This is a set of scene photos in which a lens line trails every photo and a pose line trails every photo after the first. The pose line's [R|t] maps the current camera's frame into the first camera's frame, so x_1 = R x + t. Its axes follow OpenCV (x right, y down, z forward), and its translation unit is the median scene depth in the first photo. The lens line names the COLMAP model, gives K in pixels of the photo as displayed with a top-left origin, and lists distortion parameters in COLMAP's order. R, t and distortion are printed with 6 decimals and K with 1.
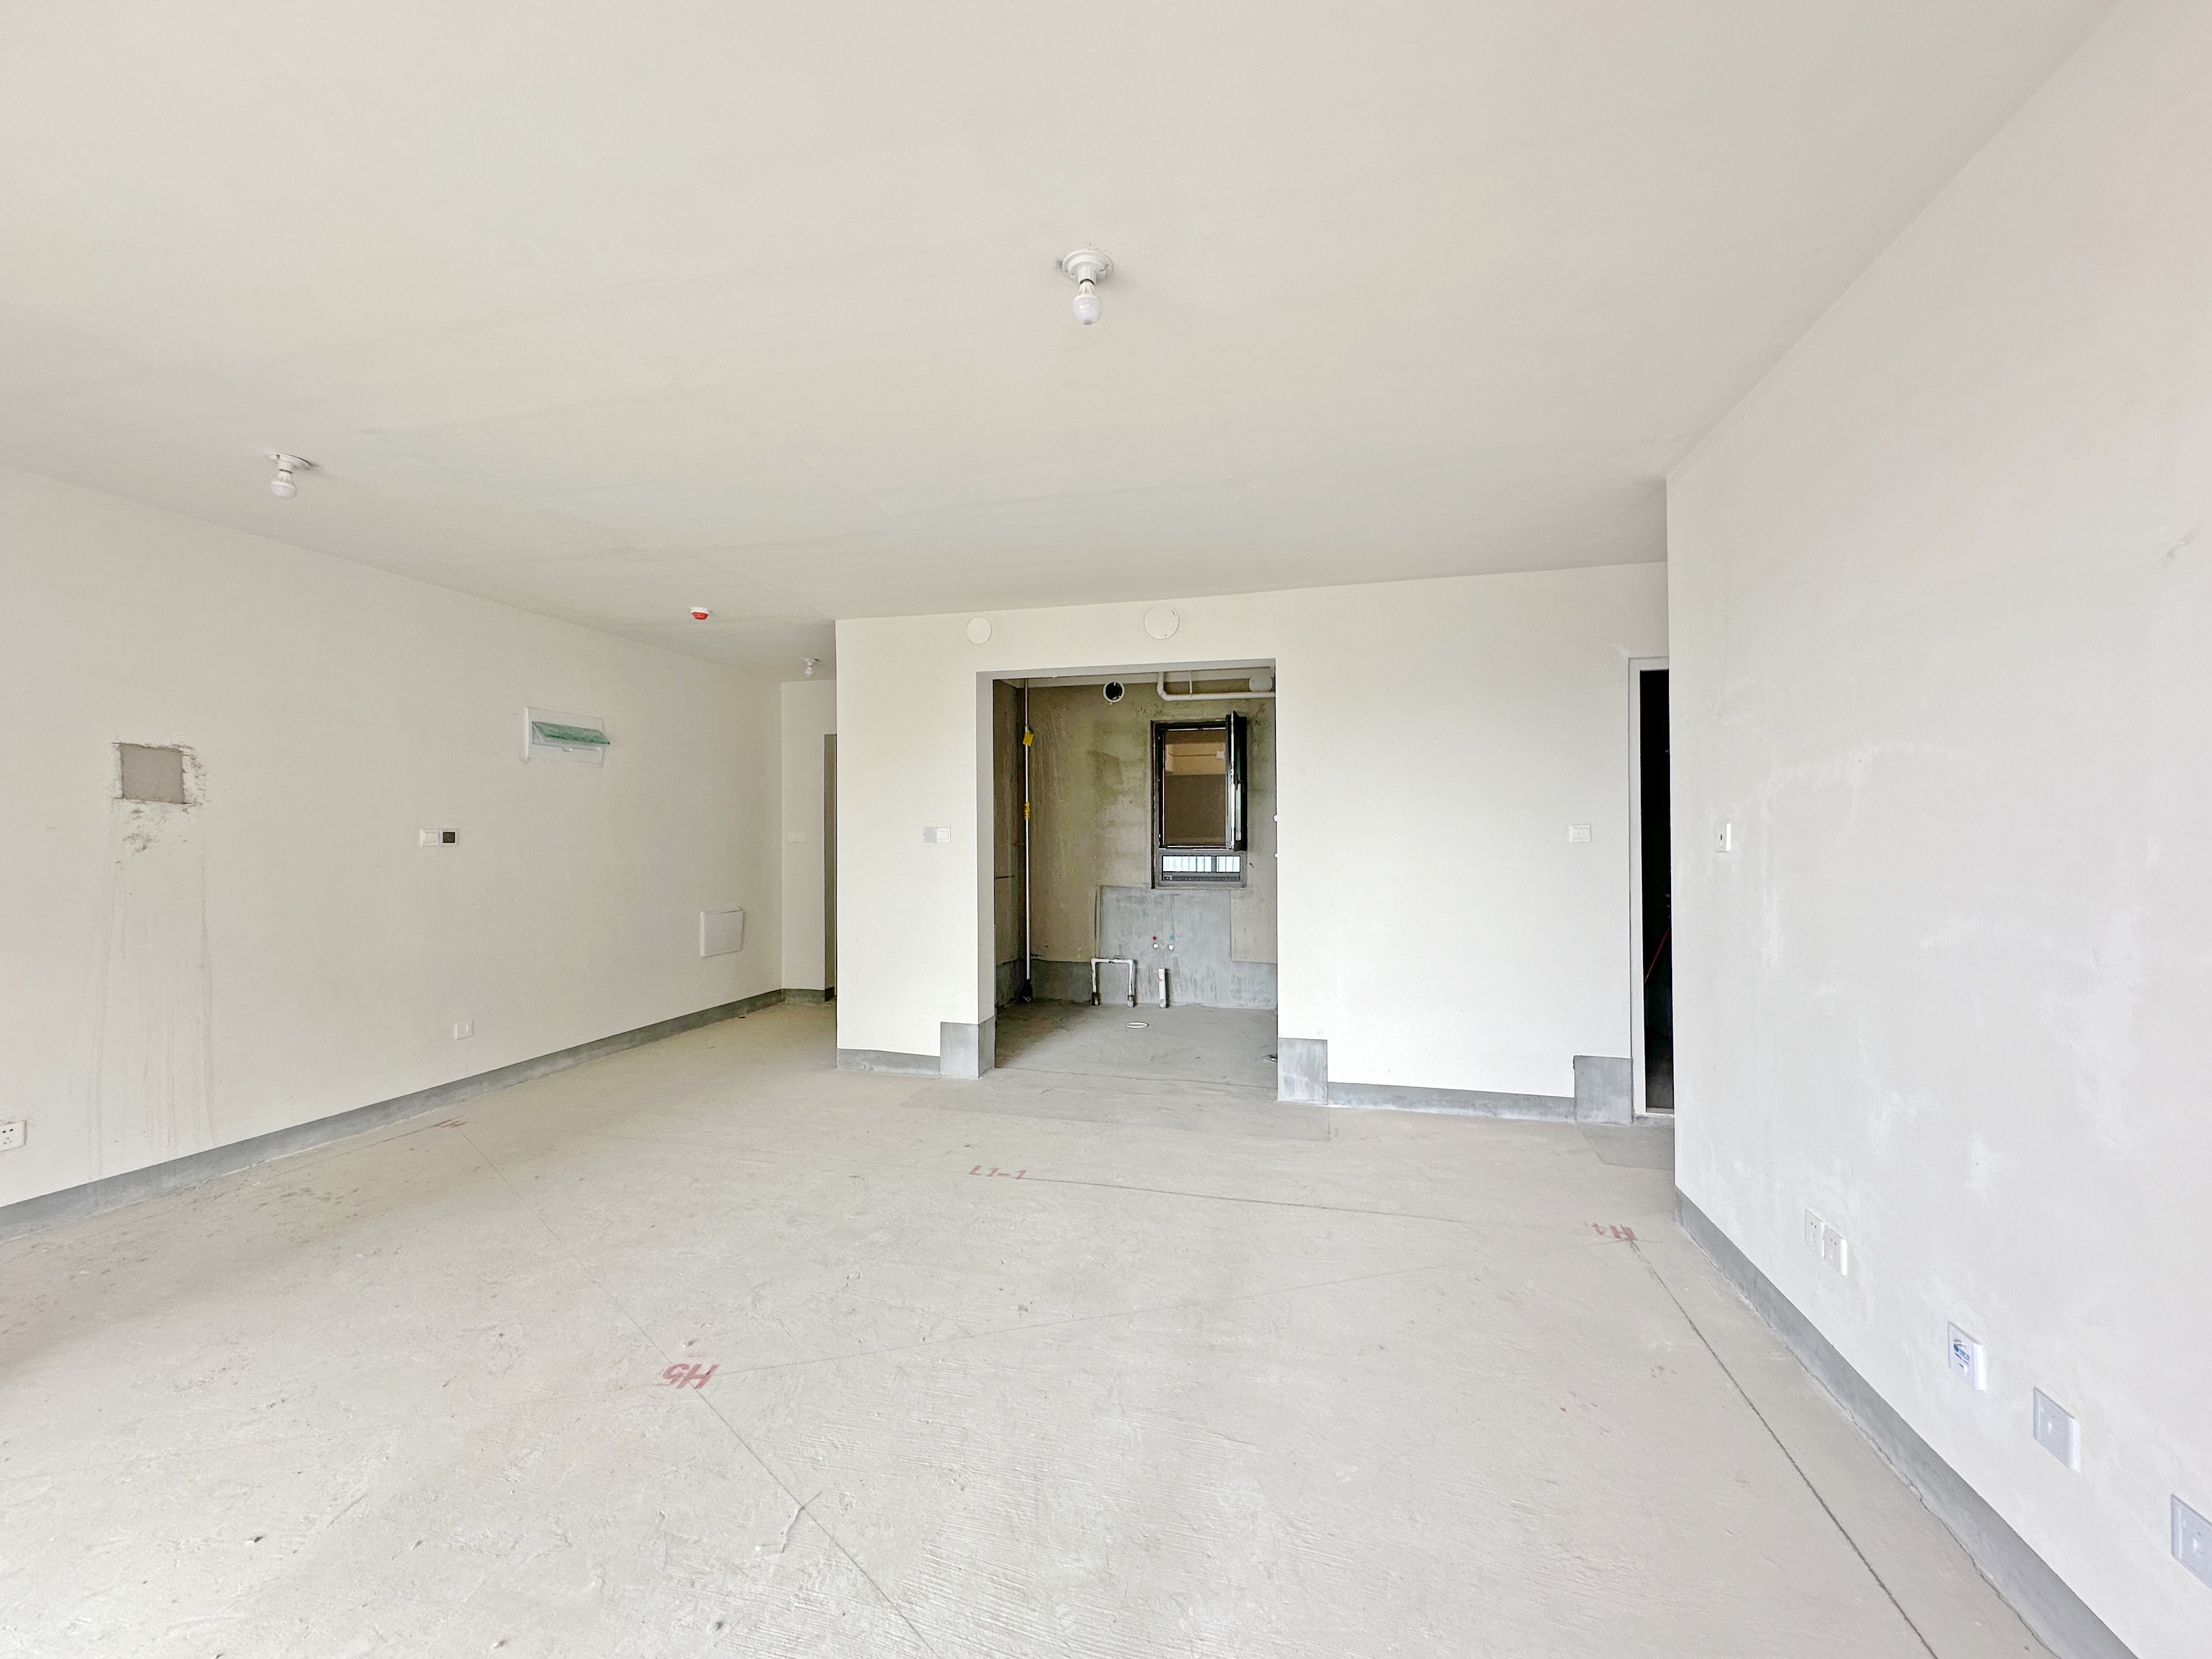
lens RADIAL K [[889.7, 0, 1105.8], [0, 889.7, 837.1], [0, 0, 1]] dist [0.000098, -0.000231]
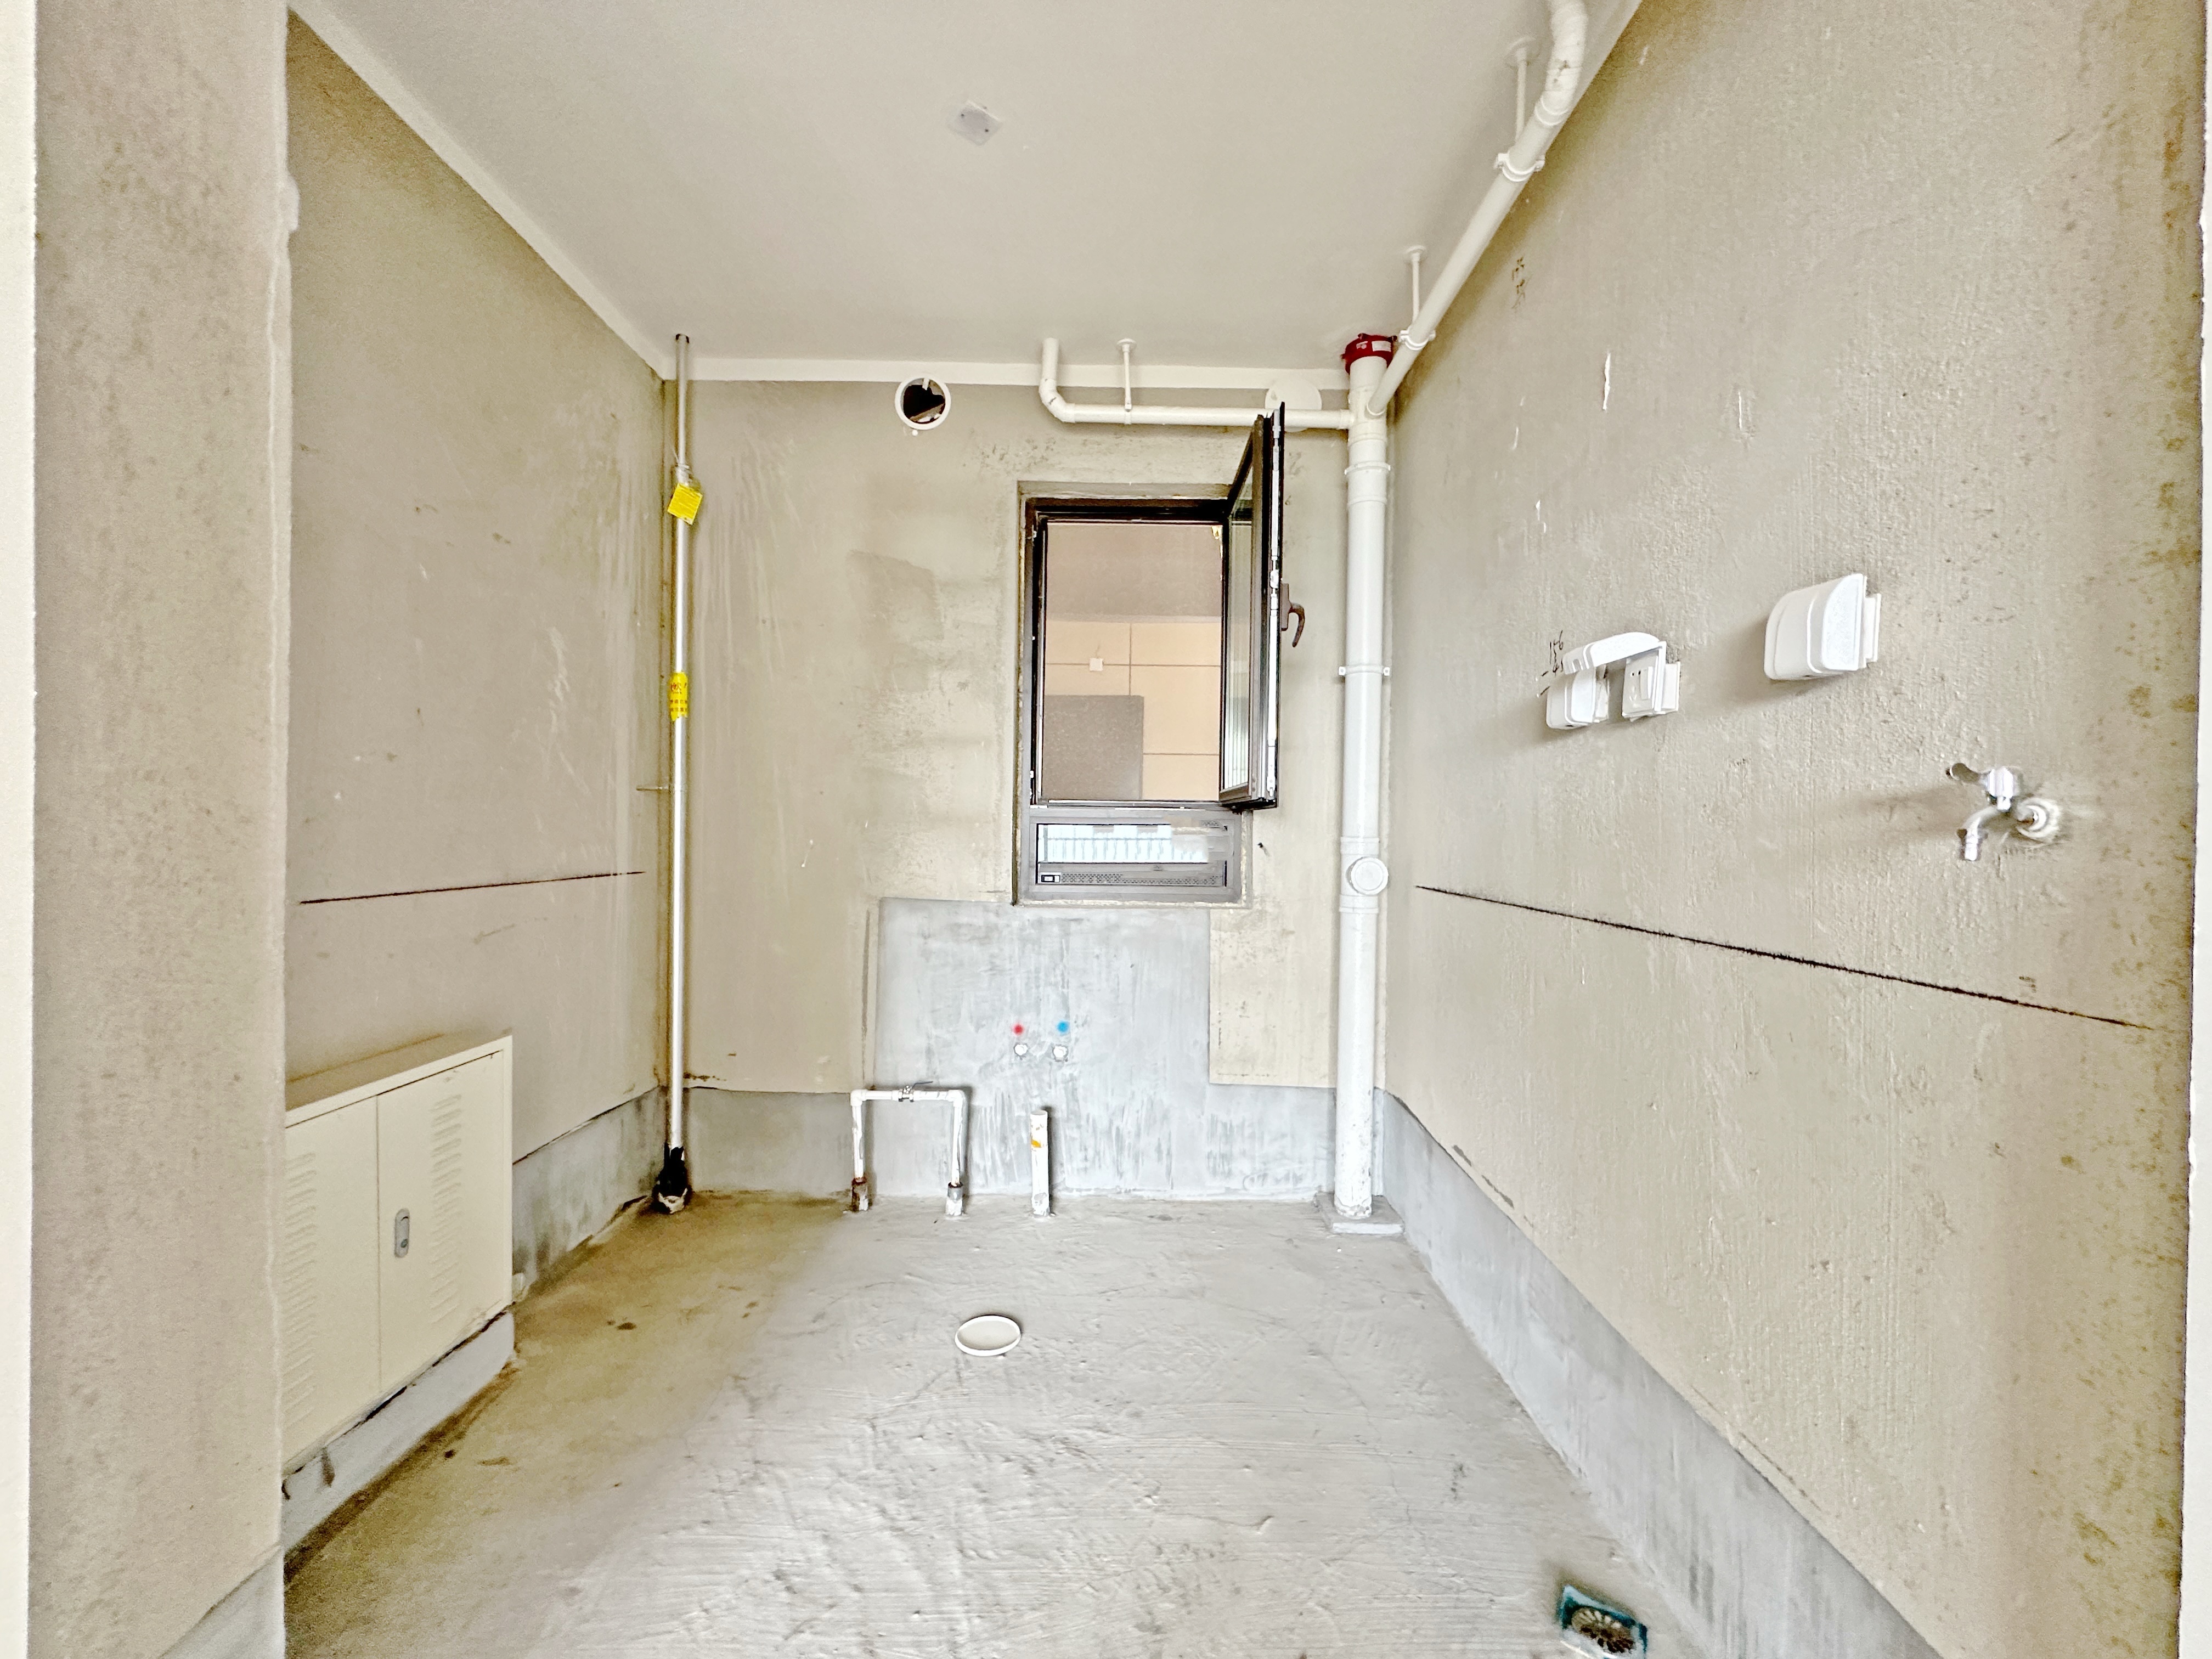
lens RADIAL K [[889.7, 0, 1105.1], [0, 889.7, 818.0], [0, 0, 1]] dist [0.000098, -0.000231]
pose [[0.967242, 0.016644, 0.253310, -0.009706], [-0.020079, 0.999738, 0.010979, 0.013754], [-0.253061, -0.015706, 0.967323, 0.605114]]
